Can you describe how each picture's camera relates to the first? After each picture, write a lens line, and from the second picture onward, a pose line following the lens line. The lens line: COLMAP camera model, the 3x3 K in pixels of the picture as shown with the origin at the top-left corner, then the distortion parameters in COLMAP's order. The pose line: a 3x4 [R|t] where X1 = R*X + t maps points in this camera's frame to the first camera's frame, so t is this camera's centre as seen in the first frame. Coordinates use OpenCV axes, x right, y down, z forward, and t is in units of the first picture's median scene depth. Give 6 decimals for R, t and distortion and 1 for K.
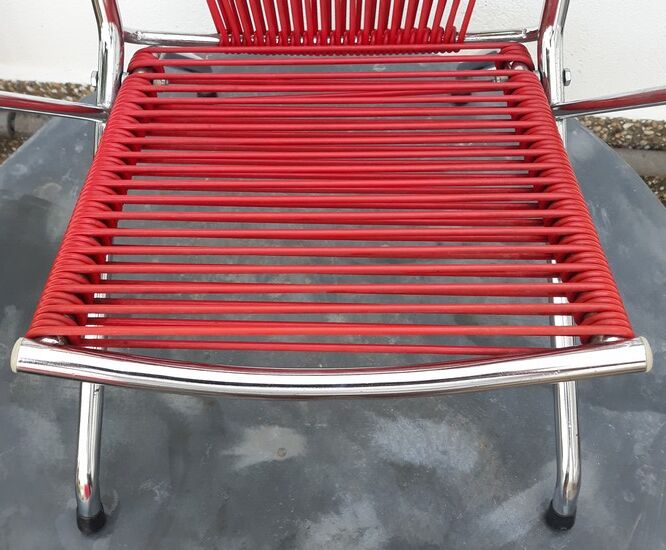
lens RADIAL K [[873.0, 0, 312.7], [0, 873.0, 276.2], [0, 0, 1]] dist [0.077544, -0.323100]
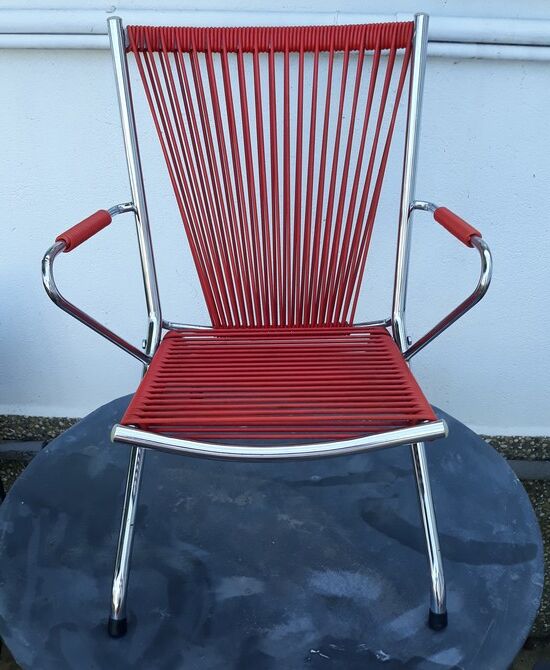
lens RADIAL K [[878.3, 0, 275.0], [0, 878.3, 335.0], [0, 0, 1]] dist [0.077544, -0.323100]
pose [[0.999752, -0.004253, 0.021866, -0.020218], [0.013907, 0.885990, -0.463497, 0.504853], [-0.017401, 0.463686, 0.885829, -0.503762]]
